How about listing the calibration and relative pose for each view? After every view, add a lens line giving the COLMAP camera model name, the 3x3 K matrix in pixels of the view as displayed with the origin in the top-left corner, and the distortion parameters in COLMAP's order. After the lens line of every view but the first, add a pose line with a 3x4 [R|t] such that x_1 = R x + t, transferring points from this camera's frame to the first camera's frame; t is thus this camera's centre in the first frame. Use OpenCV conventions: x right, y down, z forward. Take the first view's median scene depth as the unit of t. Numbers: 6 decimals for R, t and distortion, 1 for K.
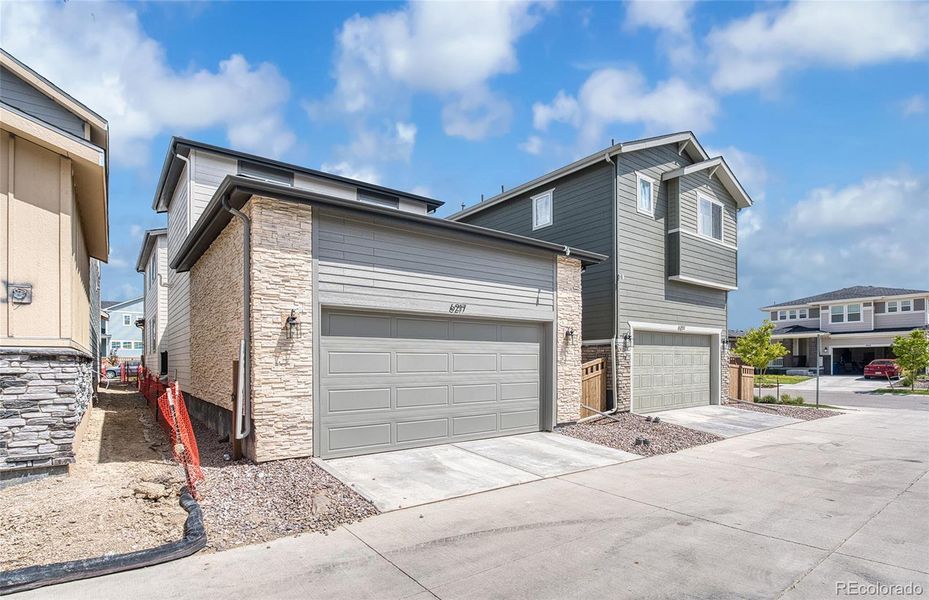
lens RADIAL K [[463.5, 0, 470.5], [0, 463.5, 357.4], [0, 0, 1]] dist [-0.002193, -0.000288]
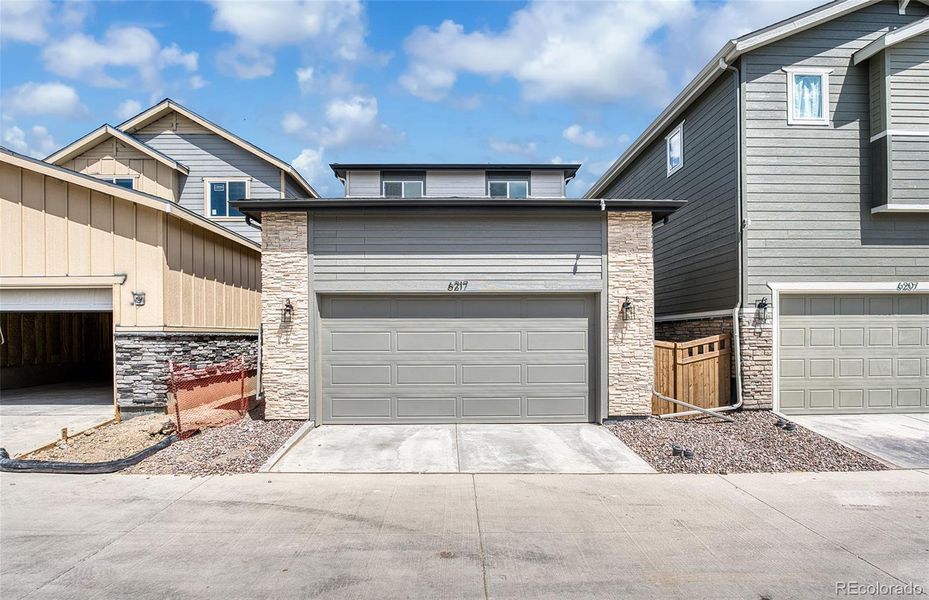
lens RADIAL K [[458.7, 0, 463.7], [0, 458.7, 331.1], [0, 0, 1]] dist [-0.004053, -0.000395]
pose [[0.805525, -0.005092, -0.592540, 0.461768], [0.007039, 0.999975, 0.000975, -0.009626], [0.592520, -0.004956, 0.805540, 0.192830]]
